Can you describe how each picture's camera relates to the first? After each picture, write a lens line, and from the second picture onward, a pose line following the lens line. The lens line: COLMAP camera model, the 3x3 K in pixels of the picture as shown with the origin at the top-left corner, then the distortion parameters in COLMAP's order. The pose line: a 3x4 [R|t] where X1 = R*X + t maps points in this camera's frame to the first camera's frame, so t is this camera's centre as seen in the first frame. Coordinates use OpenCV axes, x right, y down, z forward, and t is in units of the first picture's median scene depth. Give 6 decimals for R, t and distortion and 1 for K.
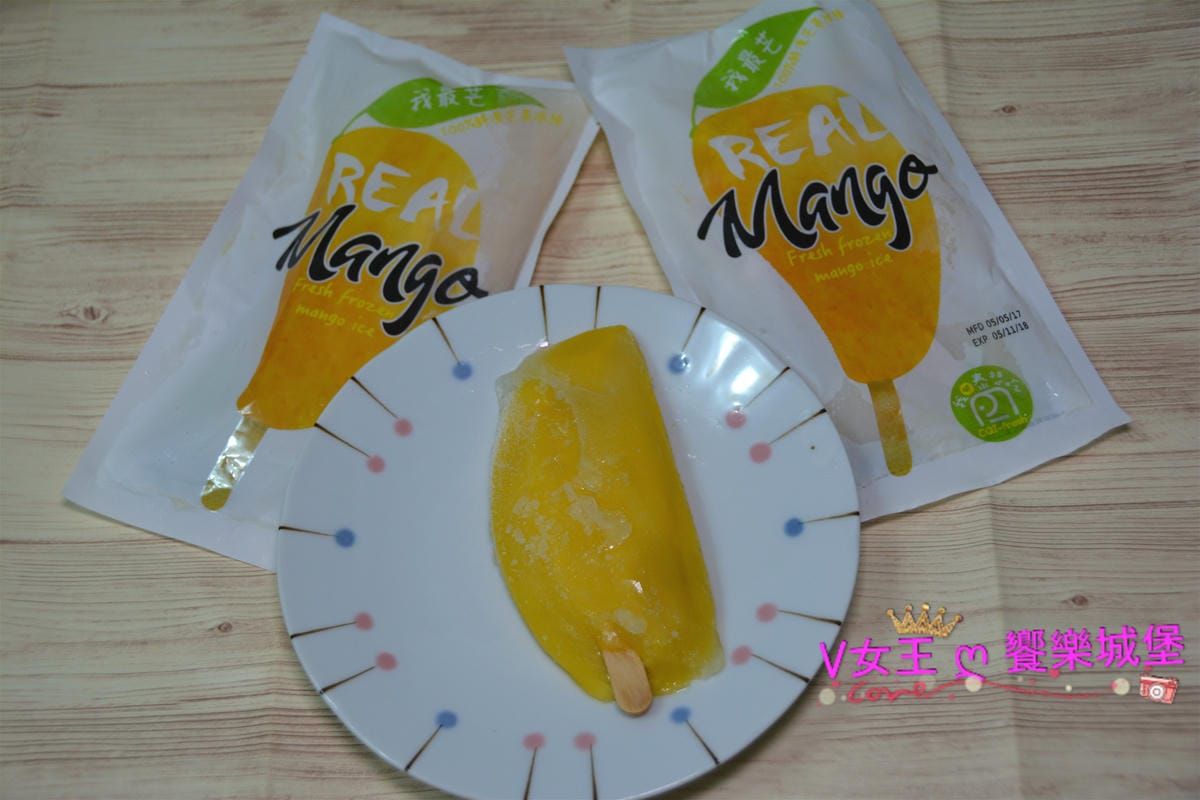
lens RADIAL K [[2099.3, 0, 599.0], [0, 2099.3, 406.1], [0, 0, 1]] dist [0.225854, 0.000000]
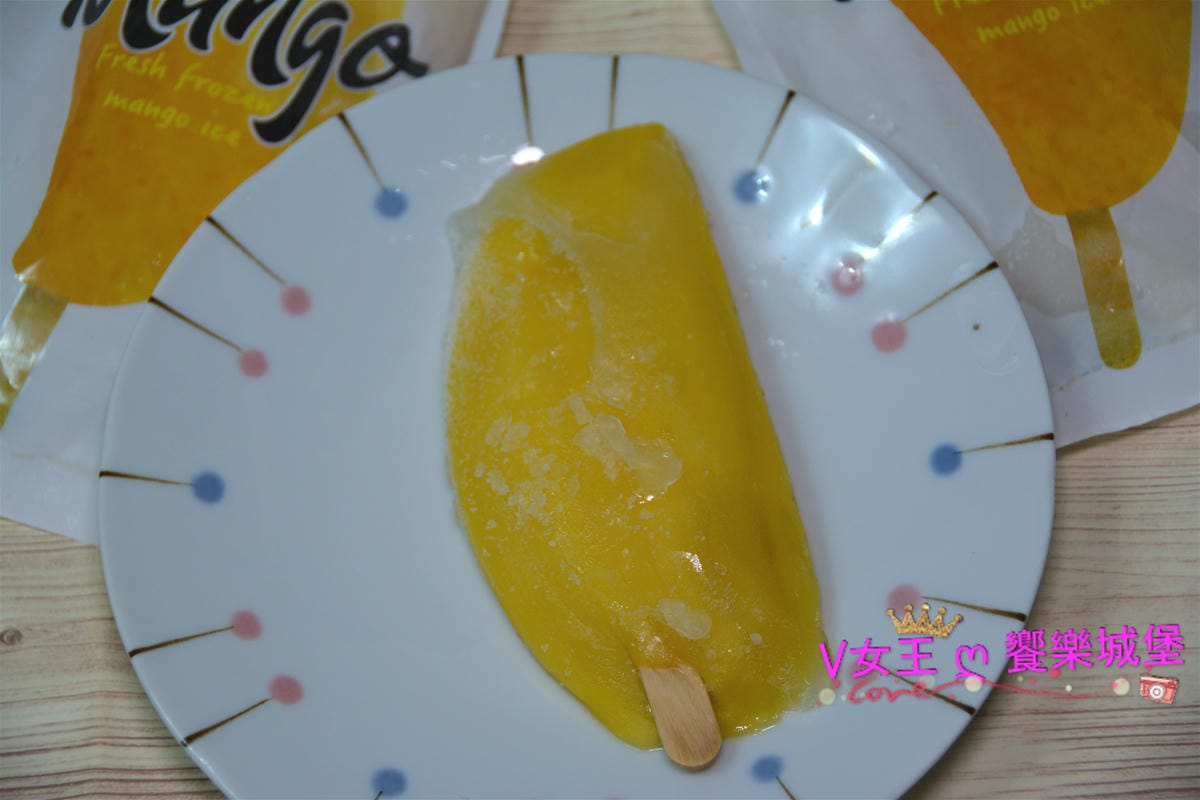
lens RADIAL K [[4320.9, 0, 599.3], [0, 4320.9, 401.3], [0, 0, 1]] dist [0.624304, 0.000000]
pose [[0.999750, -0.017934, 0.013346, -0.023468], [0.016964, 0.997433, 0.069564, -0.046063], [-0.014559, -0.069321, 0.997488, -0.241247]]
